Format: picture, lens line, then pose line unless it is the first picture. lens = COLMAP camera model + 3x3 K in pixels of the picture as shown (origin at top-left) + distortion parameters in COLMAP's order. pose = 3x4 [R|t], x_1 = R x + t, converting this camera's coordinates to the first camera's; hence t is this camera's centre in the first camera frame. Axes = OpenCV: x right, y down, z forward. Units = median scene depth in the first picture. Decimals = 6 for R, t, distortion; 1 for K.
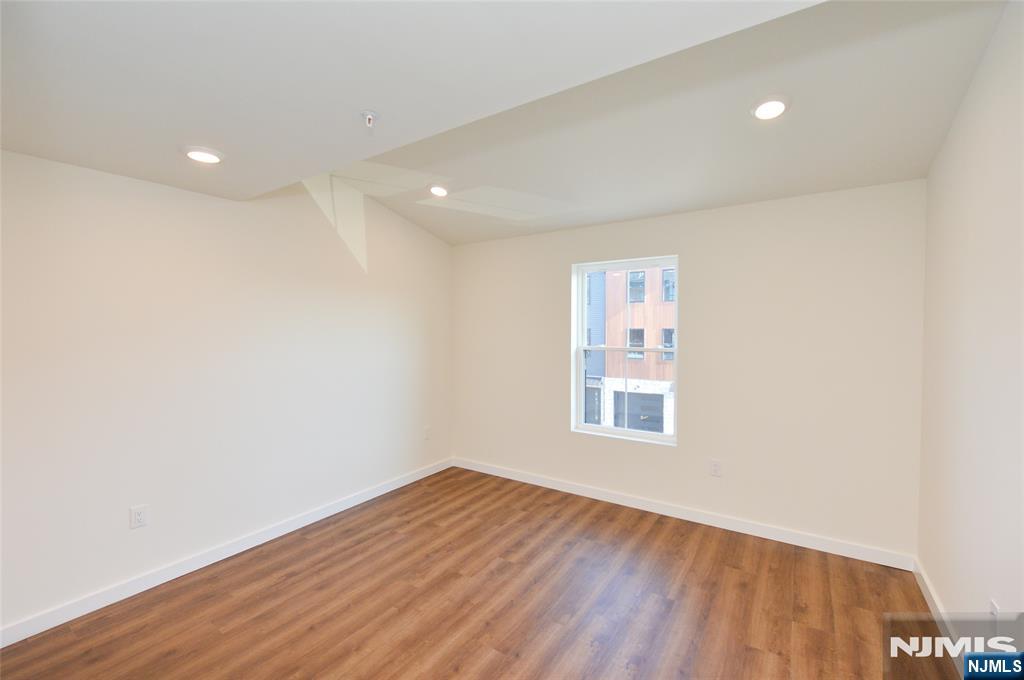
lens RADIAL K [[421.9, 0, 502.1], [0, 421.9, 338.5], [0, 0, 1]] dist [-0.012927, -0.000775]
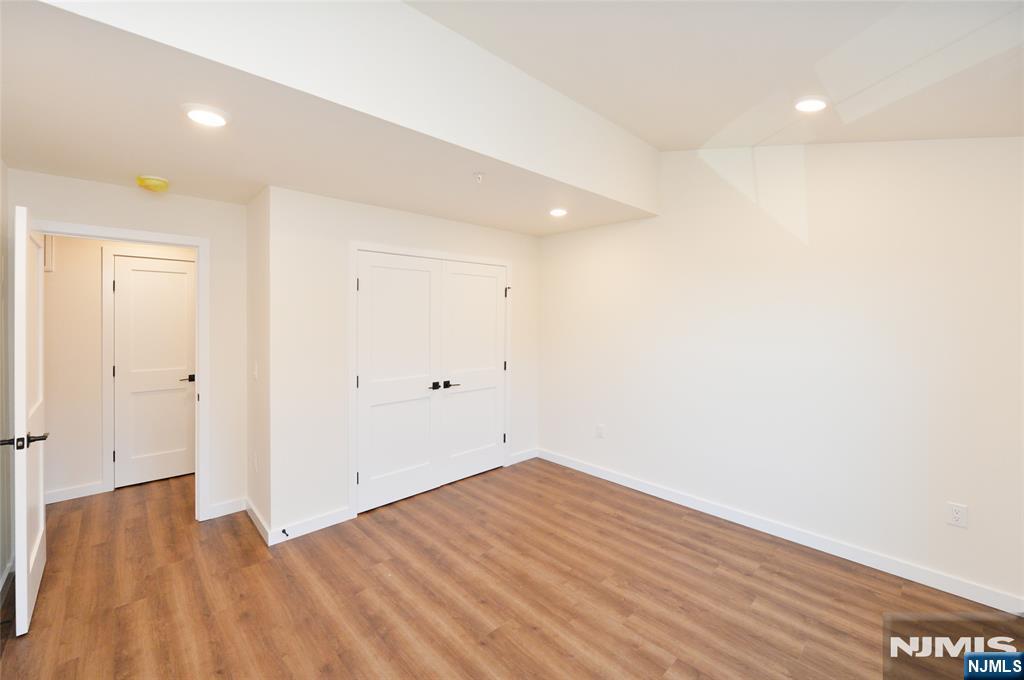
lens RADIAL K [[421.9, 0, 532.8], [0, 421.9, 319.7], [0, 0, 1]] dist [-0.012927, -0.000775]
pose [[-0.169602, 0.014013, -0.985413, 0.760656], [-0.034139, 0.999215, 0.020085, -0.027104], [0.984921, 0.037048, -0.168990, 0.971331]]
